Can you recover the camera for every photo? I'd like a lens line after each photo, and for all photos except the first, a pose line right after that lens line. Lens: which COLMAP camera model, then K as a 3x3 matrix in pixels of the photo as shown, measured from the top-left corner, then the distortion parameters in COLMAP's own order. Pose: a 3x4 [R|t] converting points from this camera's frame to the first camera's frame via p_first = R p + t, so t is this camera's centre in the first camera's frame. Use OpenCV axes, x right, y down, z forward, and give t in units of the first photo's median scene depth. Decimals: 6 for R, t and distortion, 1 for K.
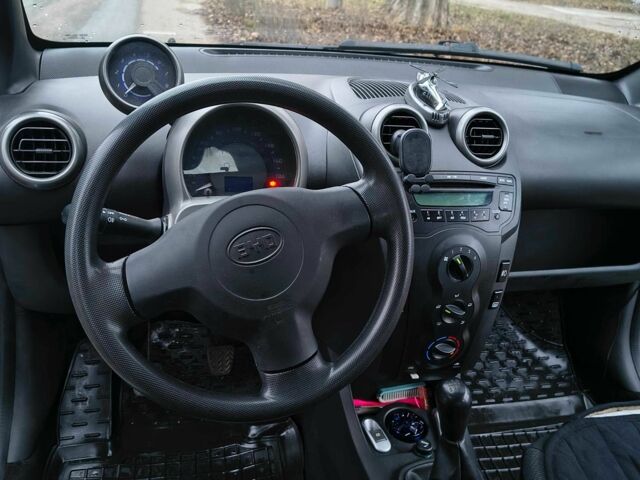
lens RADIAL K [[584.1, 0, 319.5], [0, 584.1, 236.1], [0, 0, 1]] dist [0.052313, -0.065157]
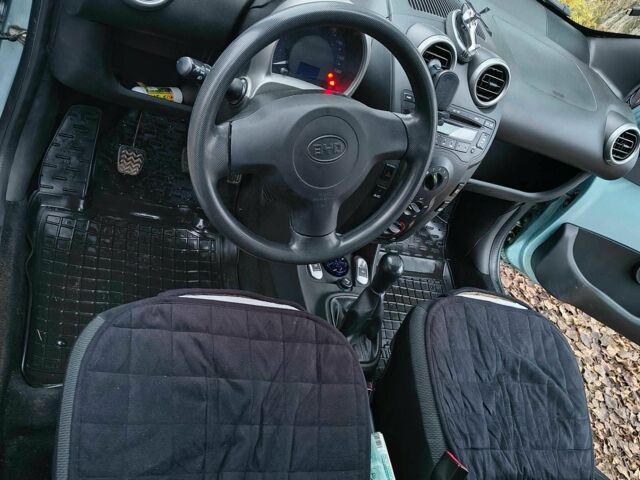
lens RADIAL K [[584.1, 0, 319.5], [0, 584.1, 236.1], [0, 0, 1]] dist [0.052313, -0.065157]
pose [[0.921231, 0.274259, 0.275889, -0.305387], [-0.356636, 0.878690, 0.317356, -0.155396], [-0.155383, -0.390750, 0.907287, -0.184280]]
